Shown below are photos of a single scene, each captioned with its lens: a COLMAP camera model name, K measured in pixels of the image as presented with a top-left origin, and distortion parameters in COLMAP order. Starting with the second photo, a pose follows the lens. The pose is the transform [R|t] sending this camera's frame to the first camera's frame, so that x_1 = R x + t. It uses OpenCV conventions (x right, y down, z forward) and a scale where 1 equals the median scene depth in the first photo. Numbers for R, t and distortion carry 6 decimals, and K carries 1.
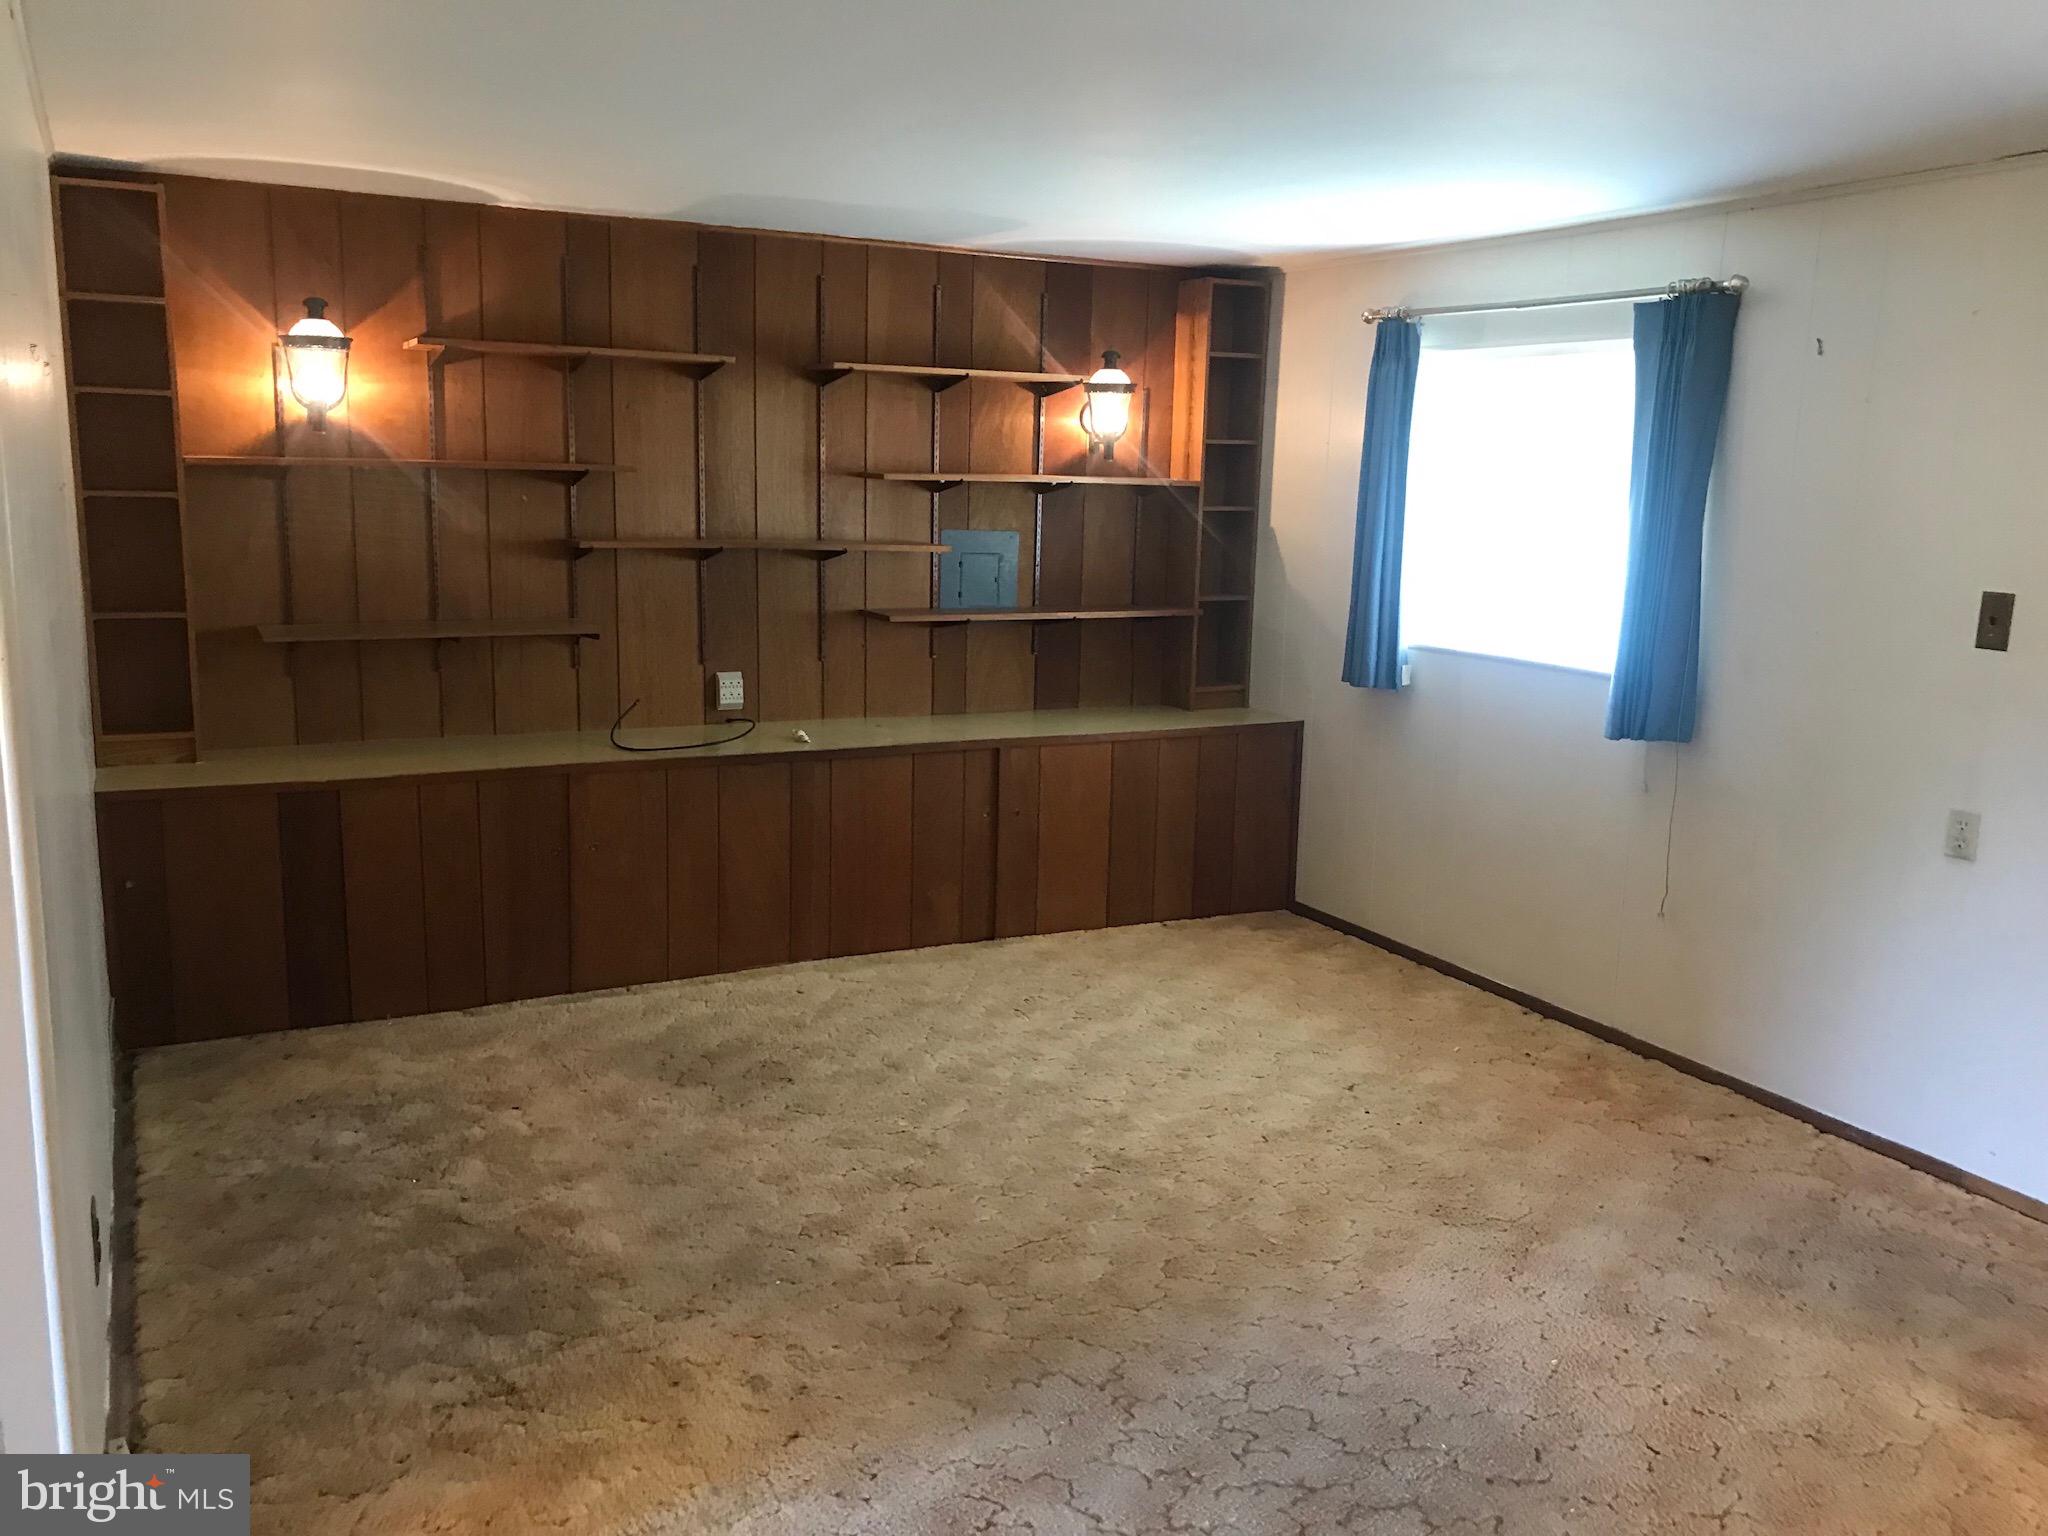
lens RADIAL K [[1699.0, 0, 990.7], [0, 1699.0, 768.4], [0, 0, 1]] dist [0.072435, -0.165603]
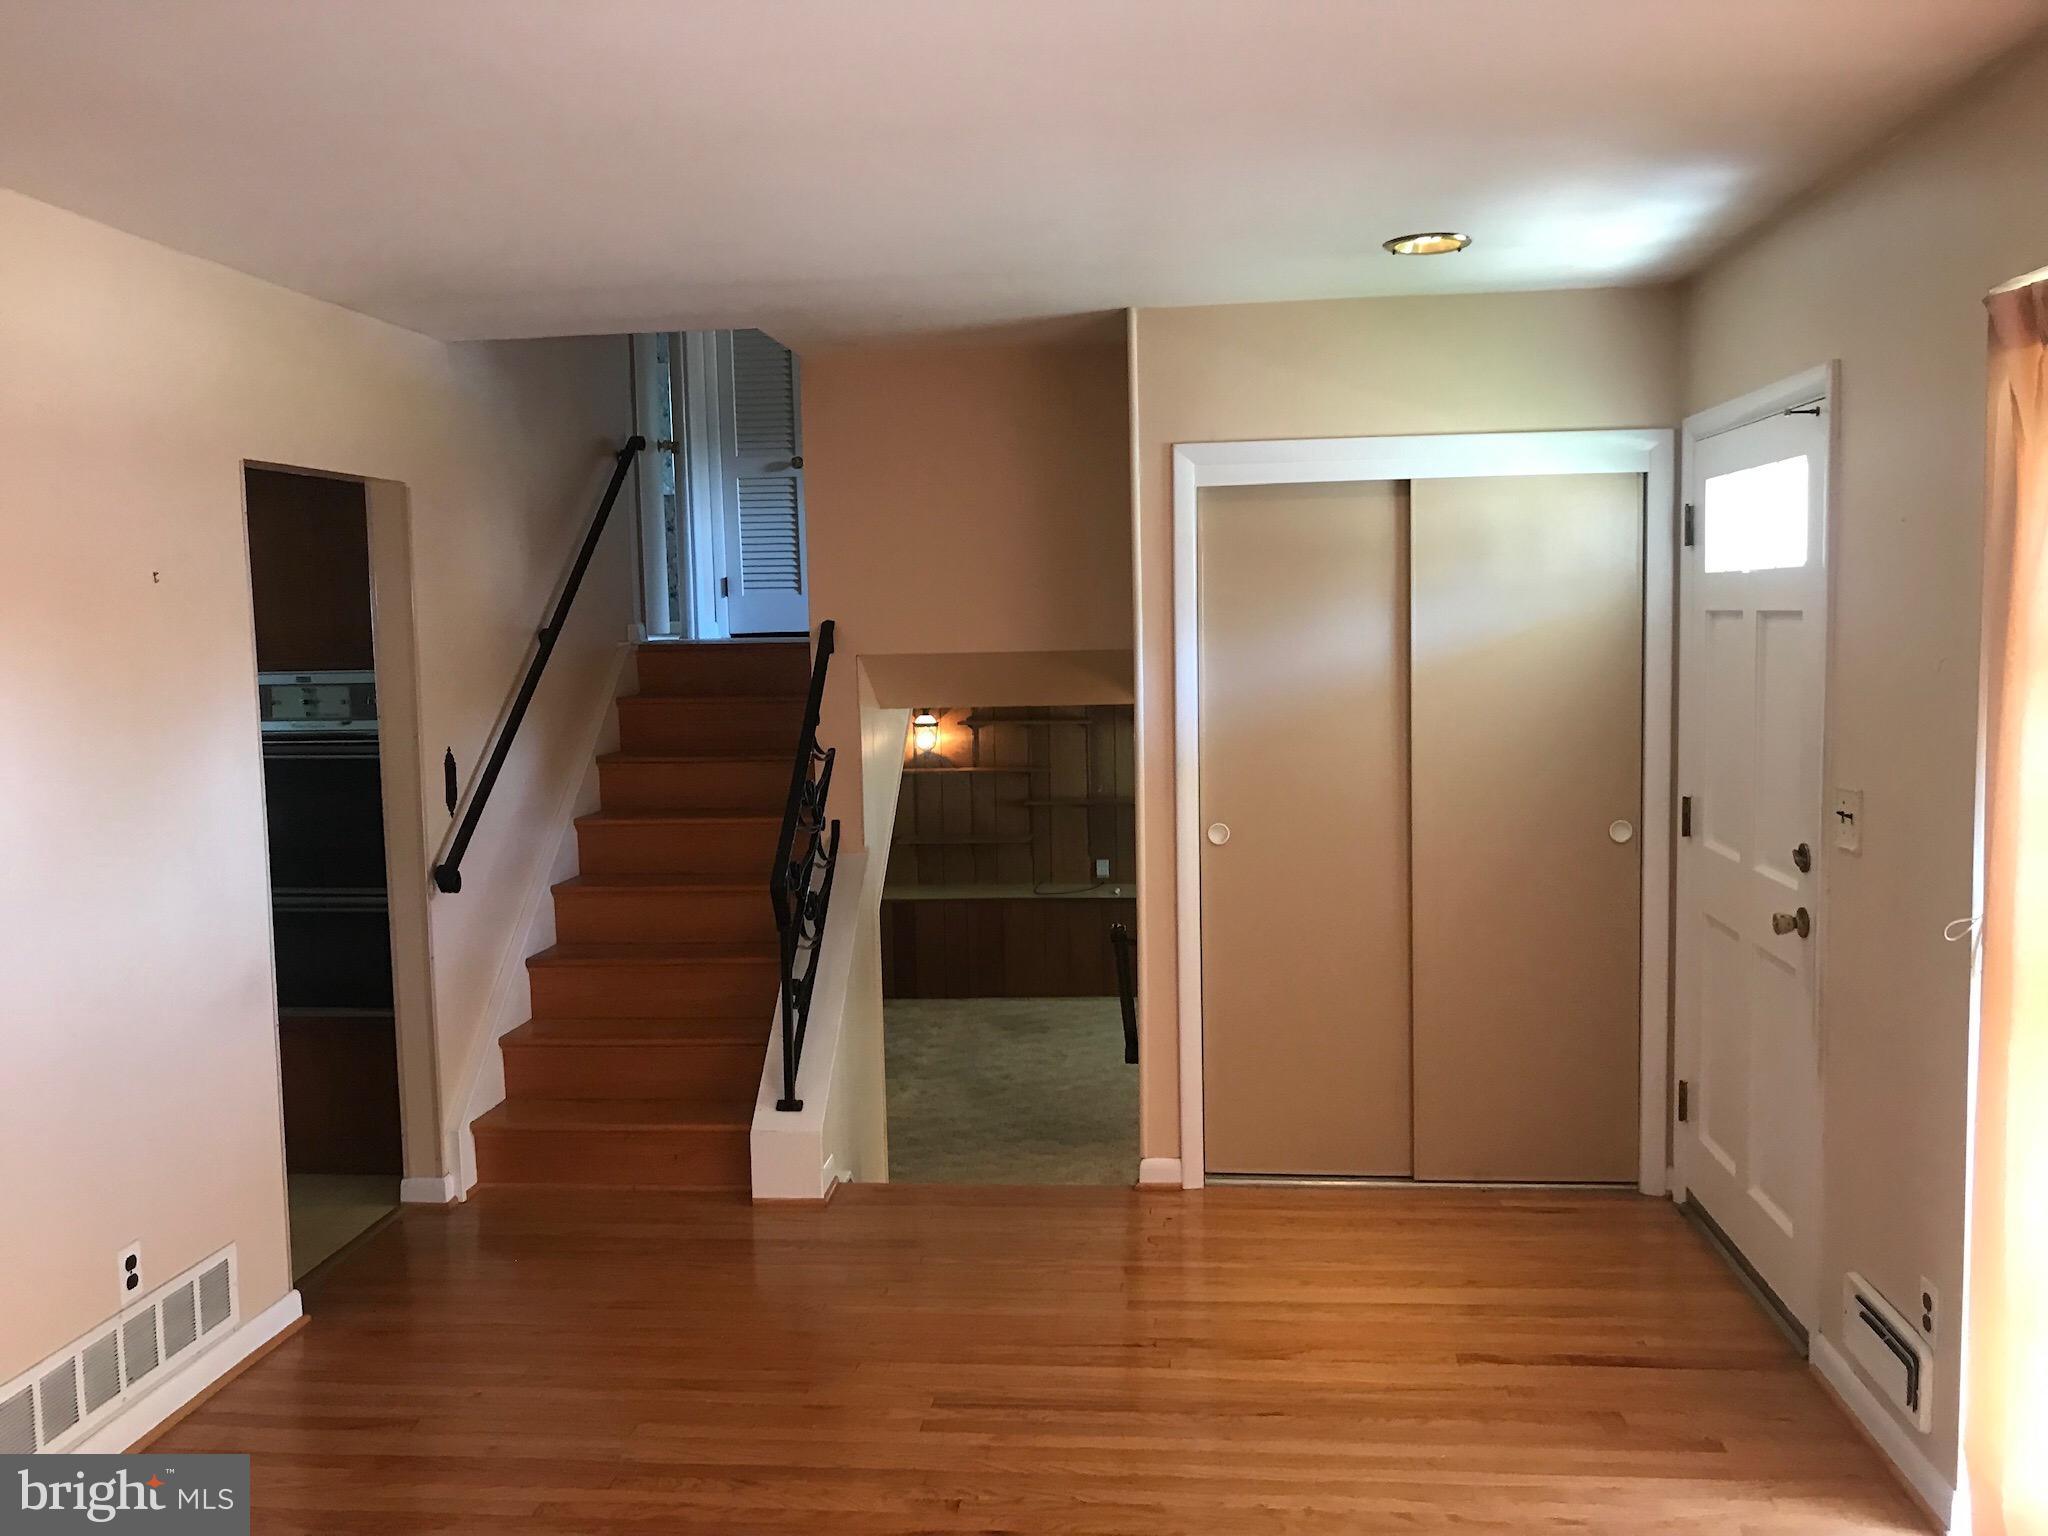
lens RADIAL K [[1687.8, 0, 1024.0], [0, 1687.8, 768.0], [0, 0, 1]] dist [0.006419, 0.004344]
pose [[0.833382, 0.004636, -0.552678, 1.085004], [-0.055019, 0.995694, -0.074611, -0.009318], [0.549952, 0.092587, 0.830048, -0.960692]]
